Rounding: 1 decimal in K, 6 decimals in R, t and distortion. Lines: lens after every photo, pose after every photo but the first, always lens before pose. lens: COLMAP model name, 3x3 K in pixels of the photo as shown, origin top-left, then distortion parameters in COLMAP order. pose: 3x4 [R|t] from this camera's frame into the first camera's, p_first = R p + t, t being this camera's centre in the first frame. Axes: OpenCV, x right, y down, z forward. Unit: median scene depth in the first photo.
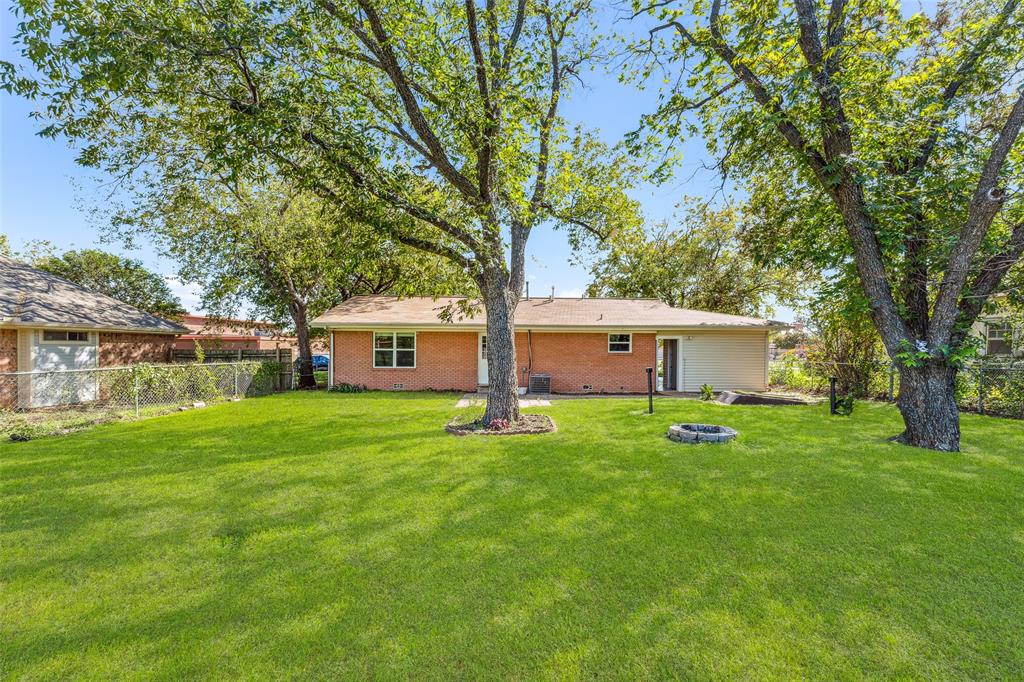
lens RADIAL K [[415.9, 0, 510.9], [0, 415.9, 329.1], [0, 0, 1]] dist [0.001072, 0.000040]
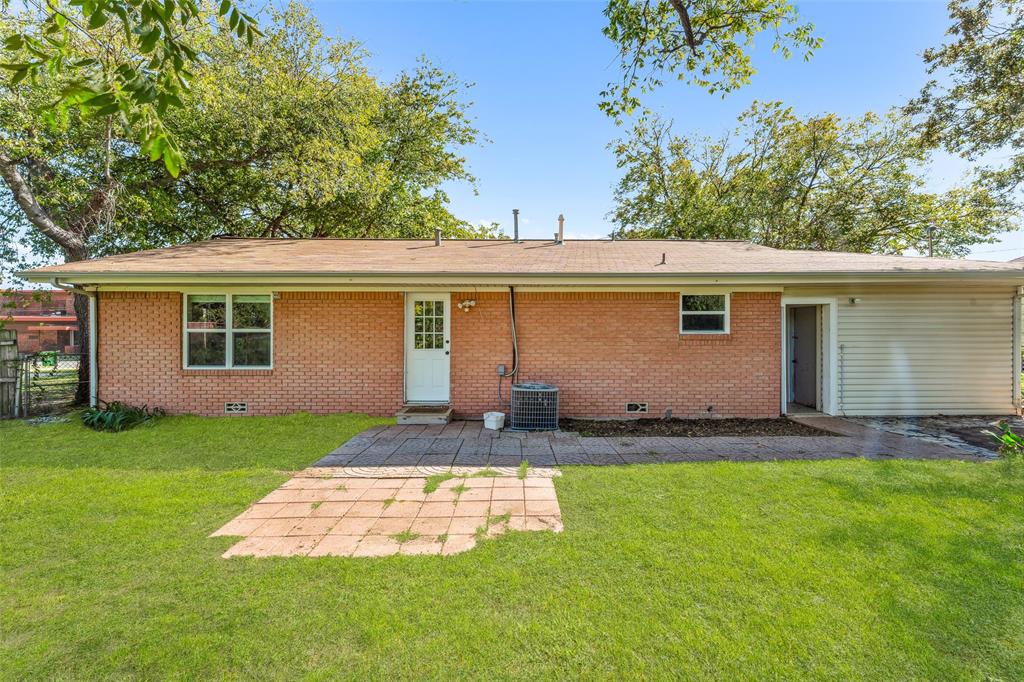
lens RADIAL K [[415.9, 0, 510.9], [0, 415.9, 329.1], [0, 0, 1]] dist [0.001072, 0.000040]
pose [[0.999823, -0.007360, -0.017303, 0.051126], [0.008159, 0.998881, 0.046575, 0.028075], [0.016941, -0.046708, 0.998765, 0.530920]]
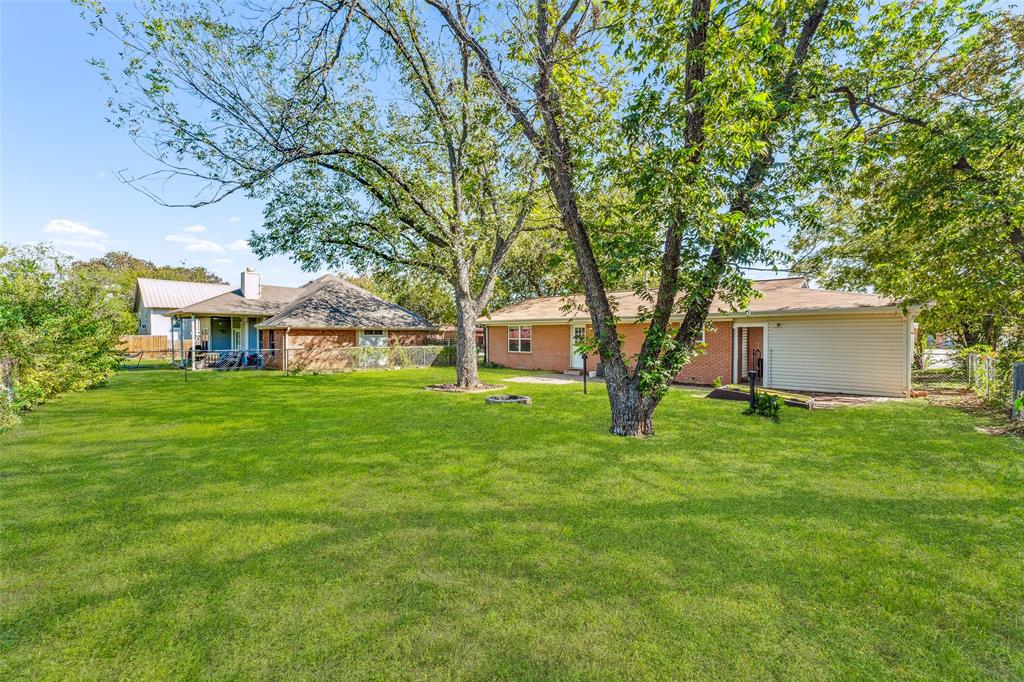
lens RADIAL K [[415.9, 0, 510.9], [0, 415.9, 329.1], [0, 0, 1]] dist [0.001072, 0.000040]
pose [[0.717197, -0.016565, -0.696674, 0.645905], [0.039413, 0.999081, 0.016819, -0.006599], [0.695755, -0.039521, 0.717191, 0.008379]]
